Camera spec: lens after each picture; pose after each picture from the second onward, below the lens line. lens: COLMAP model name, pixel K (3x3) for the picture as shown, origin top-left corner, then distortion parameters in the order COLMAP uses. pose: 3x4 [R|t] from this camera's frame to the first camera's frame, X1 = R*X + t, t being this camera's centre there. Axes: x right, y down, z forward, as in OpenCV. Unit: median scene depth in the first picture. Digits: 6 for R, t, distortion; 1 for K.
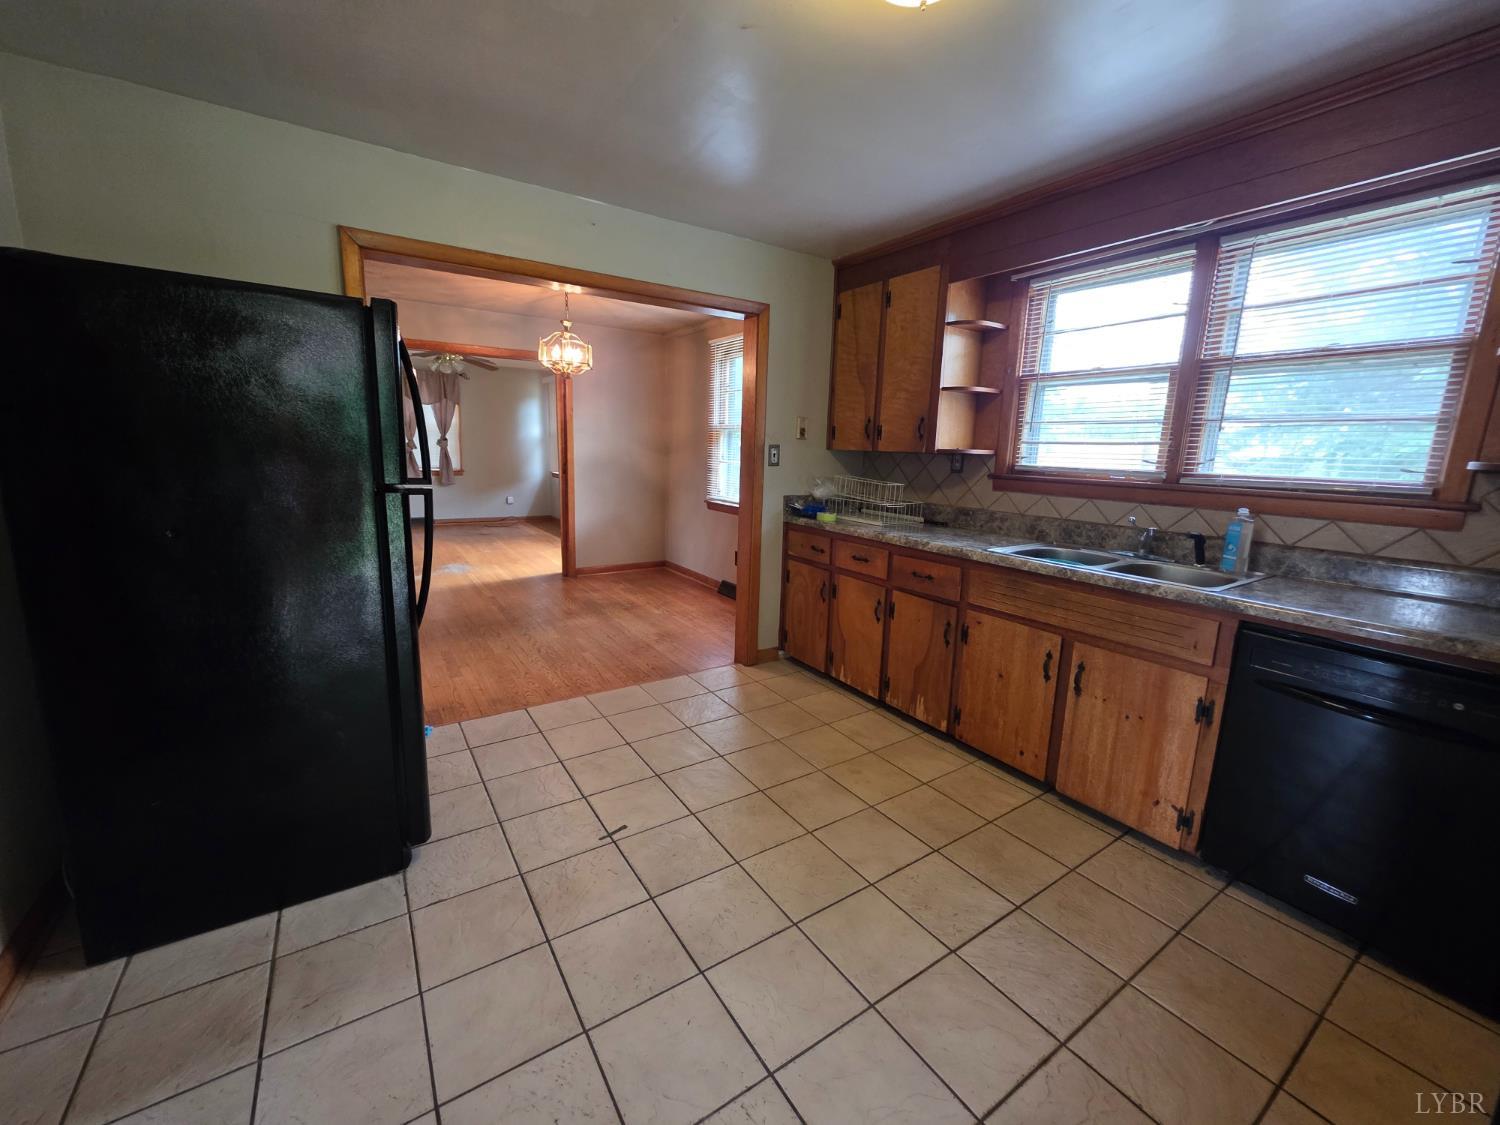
lens RADIAL K [[605.2, 0, 751.6], [0, 605.2, 560.0], [0, 0, 1]] dist [0.000574, 0.000282]
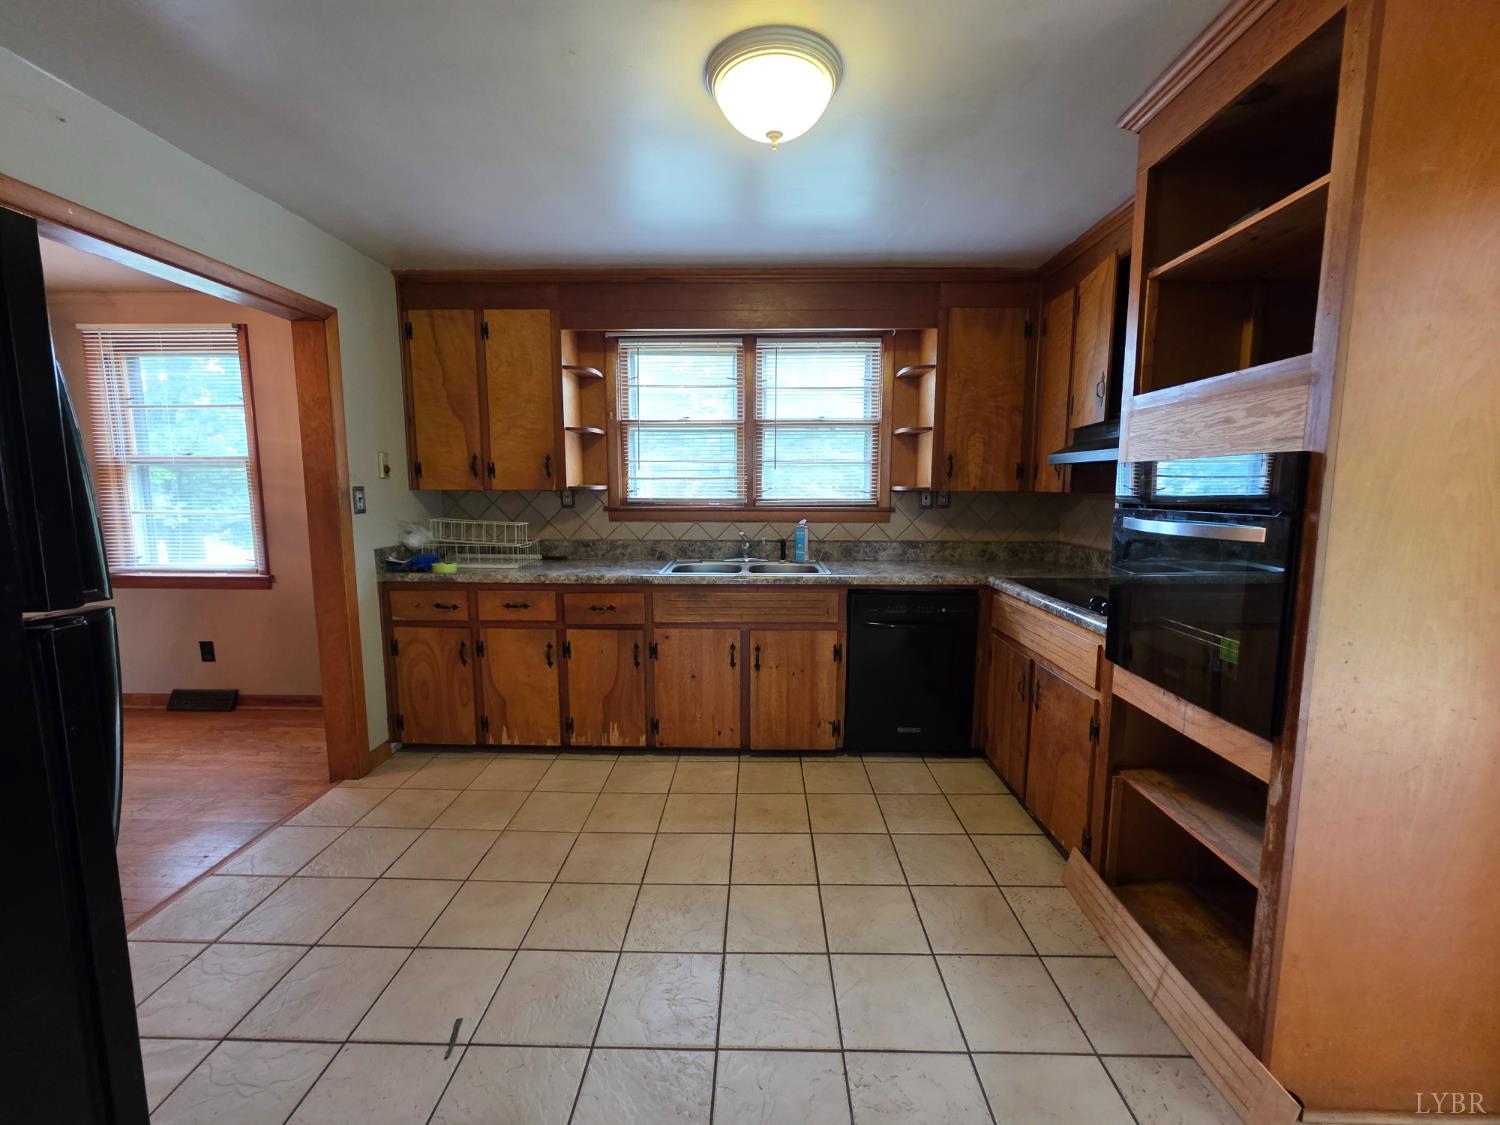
lens RADIAL K [[605.2, 0, 750.7], [0, 605.2, 558.1], [0, 0, 1]] dist [0.000574, 0.000282]
pose [[0.565371, -0.128929, 0.814698, -0.390256], [0.167076, 0.985134, 0.039956, -0.054762], [-0.807738, 0.113527, 0.578507, 0.175559]]
